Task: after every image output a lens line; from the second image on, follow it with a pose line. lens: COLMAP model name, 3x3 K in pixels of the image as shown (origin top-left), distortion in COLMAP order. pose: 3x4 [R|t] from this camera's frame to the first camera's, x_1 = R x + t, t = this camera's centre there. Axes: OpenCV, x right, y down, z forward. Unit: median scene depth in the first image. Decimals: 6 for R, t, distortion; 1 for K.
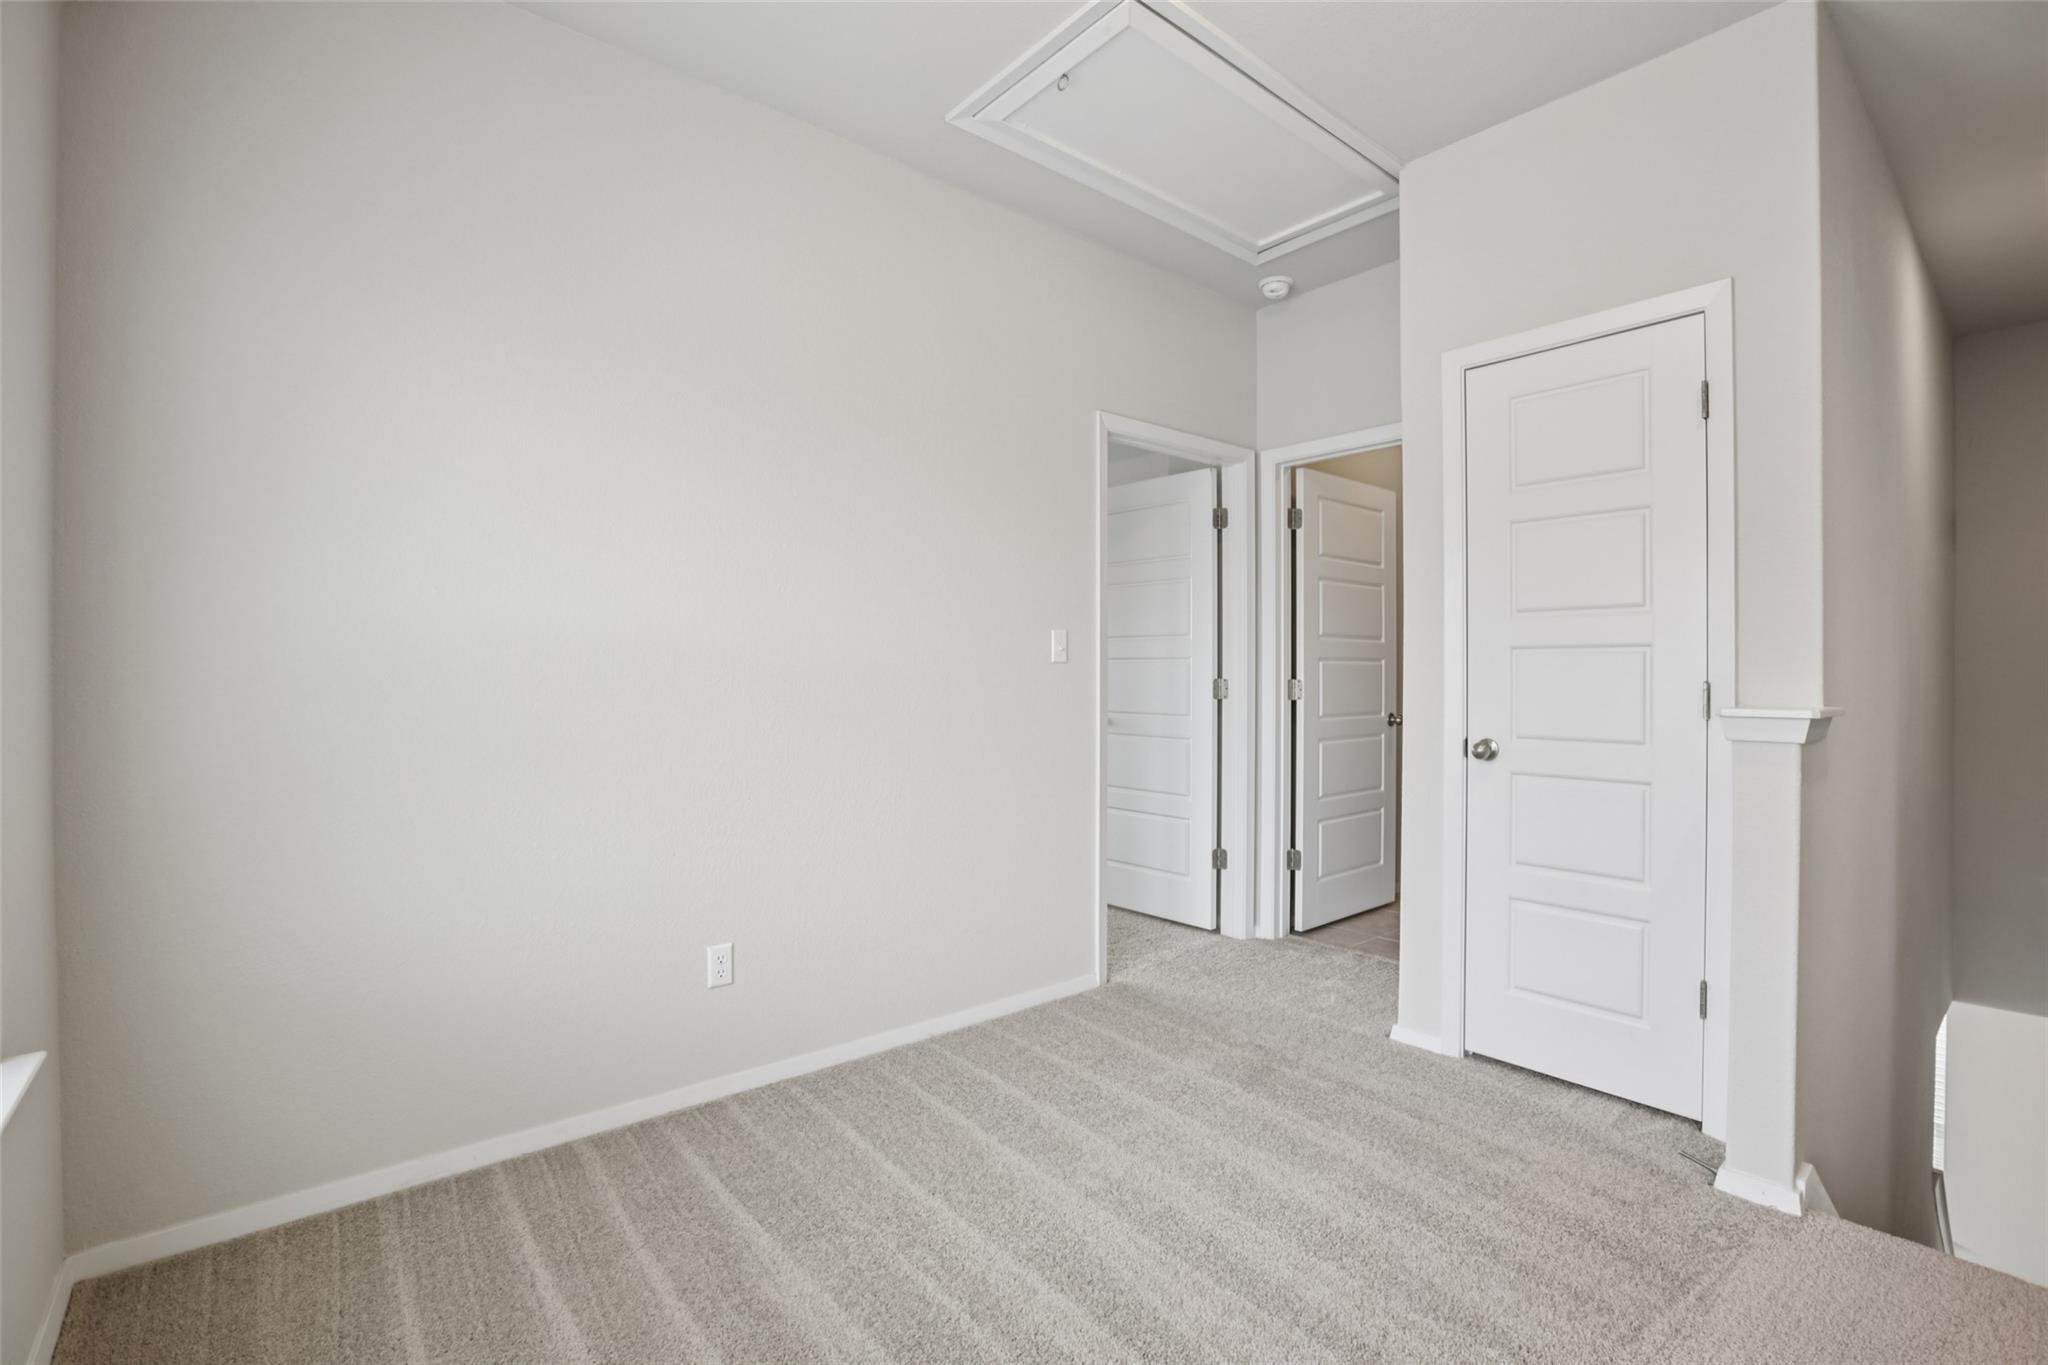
lens RADIAL K [[928.9, 0, 1025.9], [0, 928.9, 679.8], [0, 0, 1]] dist [-0.048995, 0.014186]
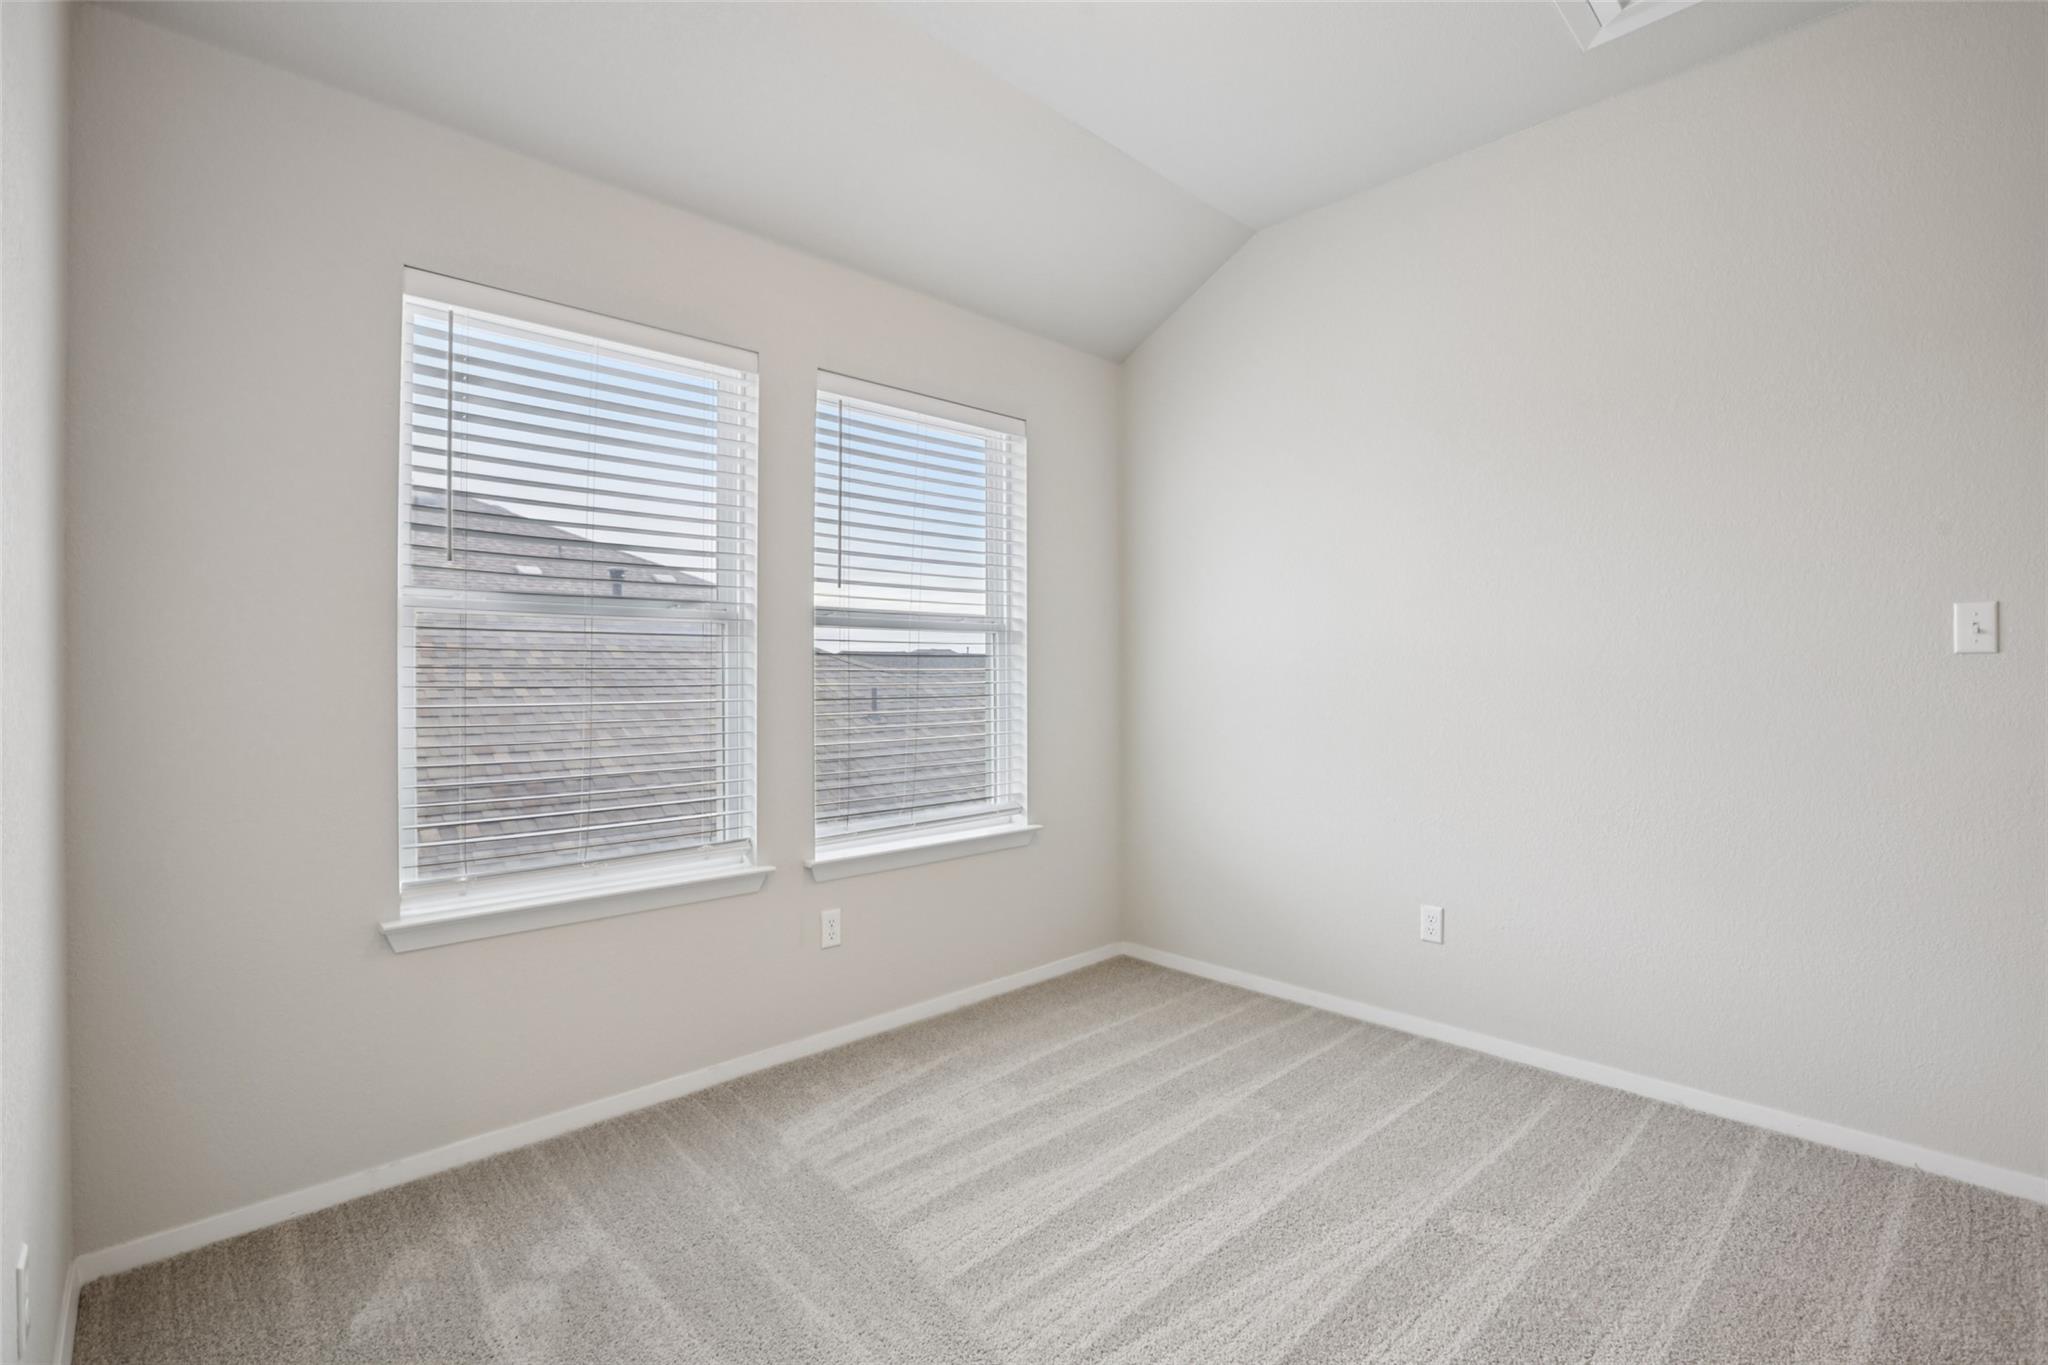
lens RADIAL K [[928.9, 0, 1030.2], [0, 928.9, 680.8], [0, 0, 1]] dist [-0.048995, 0.014186]
pose [[0.068472, 0.009106, -0.997612, 0.782046], [-0.000386, 0.999959, 0.009101, -0.006577], [0.997653, -0.000238, 0.068472, 0.415505]]
